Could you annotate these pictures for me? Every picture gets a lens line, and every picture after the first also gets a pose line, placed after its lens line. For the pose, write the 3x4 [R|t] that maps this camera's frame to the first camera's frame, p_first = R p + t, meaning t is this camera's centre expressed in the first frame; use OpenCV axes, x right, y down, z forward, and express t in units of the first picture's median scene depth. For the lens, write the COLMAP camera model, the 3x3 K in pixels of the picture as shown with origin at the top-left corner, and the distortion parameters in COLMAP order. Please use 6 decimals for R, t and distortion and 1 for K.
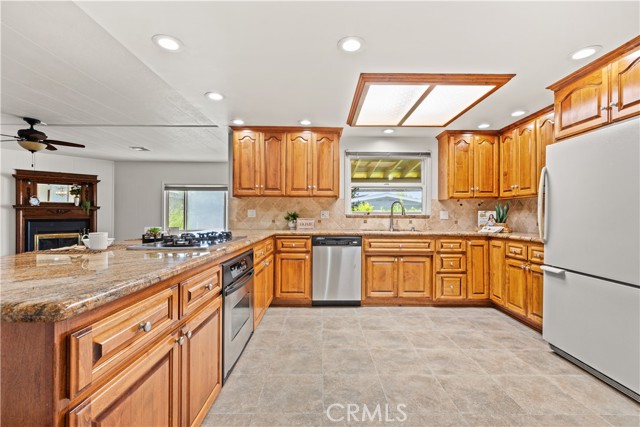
lens RADIAL K [[284.9, 0, 320.0], [0, 284.9, 213.5], [0, 0, 1]] dist [0.000823, 0.000104]
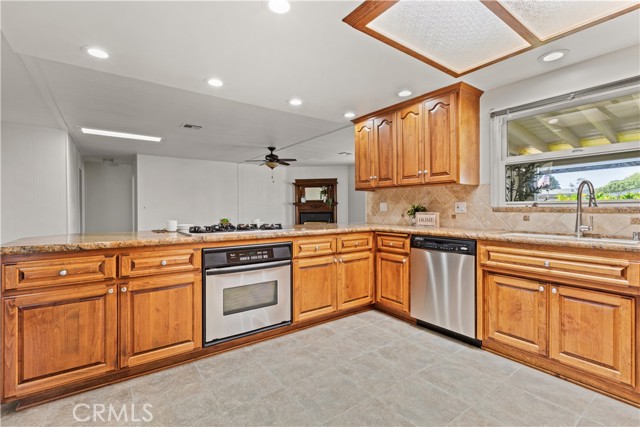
lens RADIAL K [[289.1, 0, 318.8], [0, 289.1, 207.6], [0, 0, 1]] dist [-0.000010, -0.000036]
pose [[0.583350, -0.008081, -0.812181, 0.470667], [0.011128, 0.999936, -0.001956, 0.002220], [0.812145, -0.007896, 0.583402, 0.323974]]
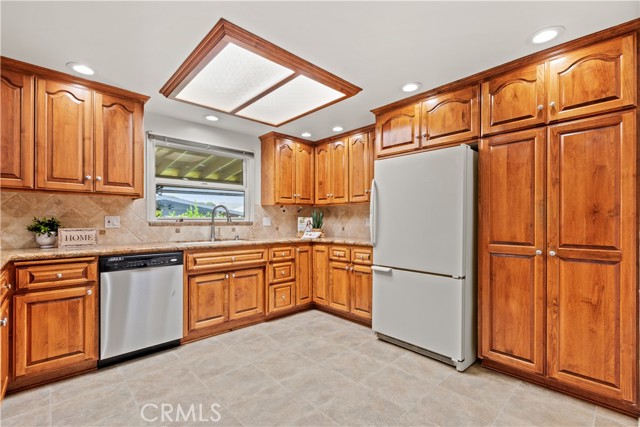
lens RADIAL K [[288.8, 0, 321.5], [0, 288.8, 221.4], [0, 0, 1]] dist [0.000055, -0.000089]
pose [[0.725272, -0.005770, 0.688439, -0.108209], [0.000386, 0.999968, 0.007973, -0.002930], [-0.688463, -0.005517, 0.725251, 0.208203]]
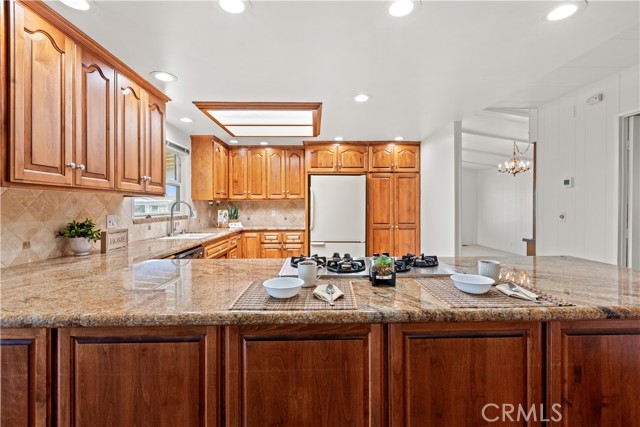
lens RADIAL K [[288.4, 0, 320.5], [0, 288.4, 204.9], [0, 0, 1]] dist [0.000488, 0.000049]
pose [[-0.026846, -0.005373, 0.999625, -0.701233], [-0.004555, 0.999976, 0.005252, -0.042219], [-0.999629, -0.004412, -0.026870, 0.673730]]
